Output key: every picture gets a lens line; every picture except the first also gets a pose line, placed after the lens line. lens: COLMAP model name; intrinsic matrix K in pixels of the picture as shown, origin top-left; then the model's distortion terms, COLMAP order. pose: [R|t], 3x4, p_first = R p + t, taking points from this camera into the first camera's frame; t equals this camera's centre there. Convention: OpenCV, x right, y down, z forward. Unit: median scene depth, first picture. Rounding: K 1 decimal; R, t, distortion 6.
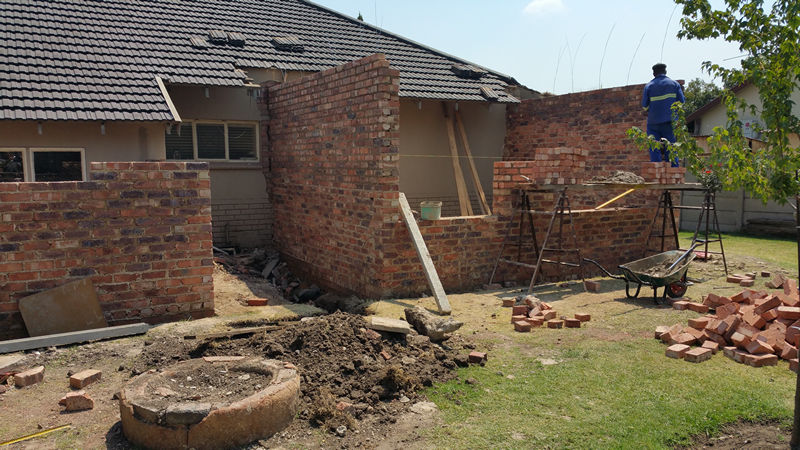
lens RADIAL K [[640.8, 0, 397.4], [0, 640.8, 242.9], [0, 0, 1]] dist [0.107680, -0.193171]
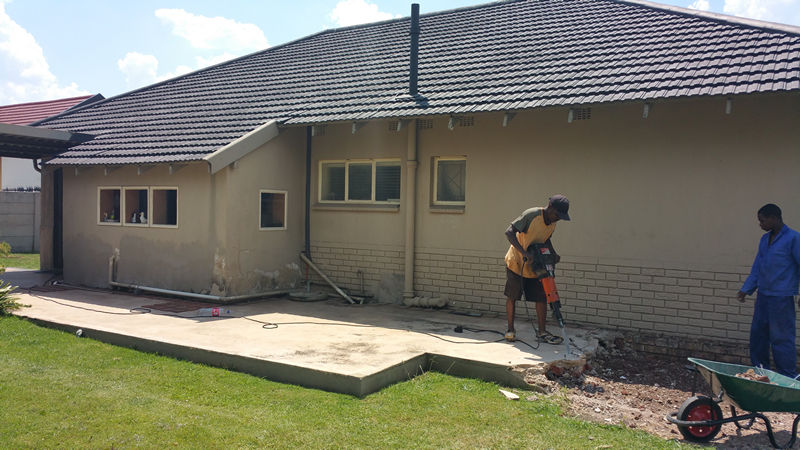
lens RADIAL K [[640.8, 0, 394.3], [0, 640.8, 227.1], [0, 0, 1]] dist [0.107680, -0.193171]
pose [[0.465989, 0.035589, -0.884075, 0.748288], [-0.137287, 0.989998, -0.032510, -0.091712], [0.874075, 0.136521, 0.466214, 0.827749]]
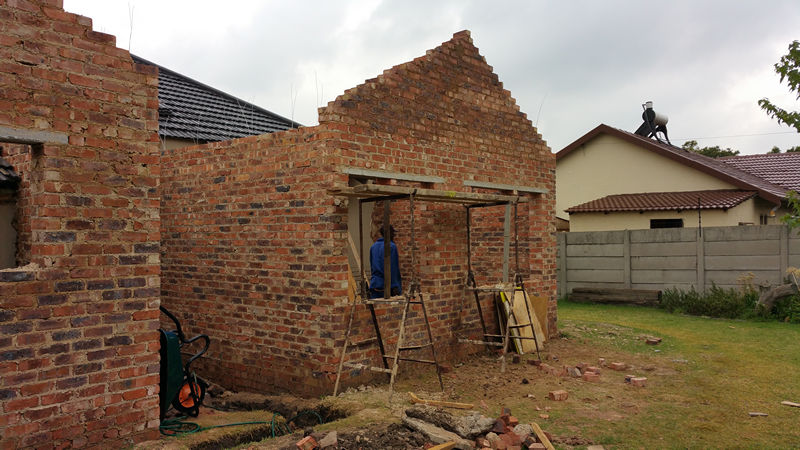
lens RADIAL K [[640.8, 0, 392.6], [0, 640.8, 236.2], [0, 0, 1]] dist [0.107680, -0.193171]
pose [[0.937584, -0.002617, 0.347750, -0.250520], [0.045705, 0.992225, -0.115760, -0.021585], [-0.344743, 0.124429, 0.930414, 0.117369]]
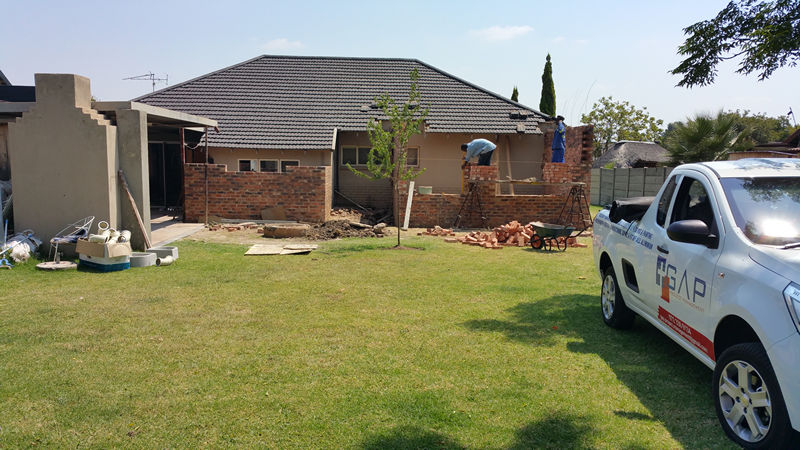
lens RADIAL K [[640.8, 0, 398.4], [0, 640.8, 230.0], [0, 0, 1]] dist [0.107680, -0.193171]
pose [[0.888046, 0.066561, -0.454911, 1.009464], [-0.075749, 0.997125, -0.001978, 0.100071], [0.453471, 0.036216, 0.890535, -1.028489]]
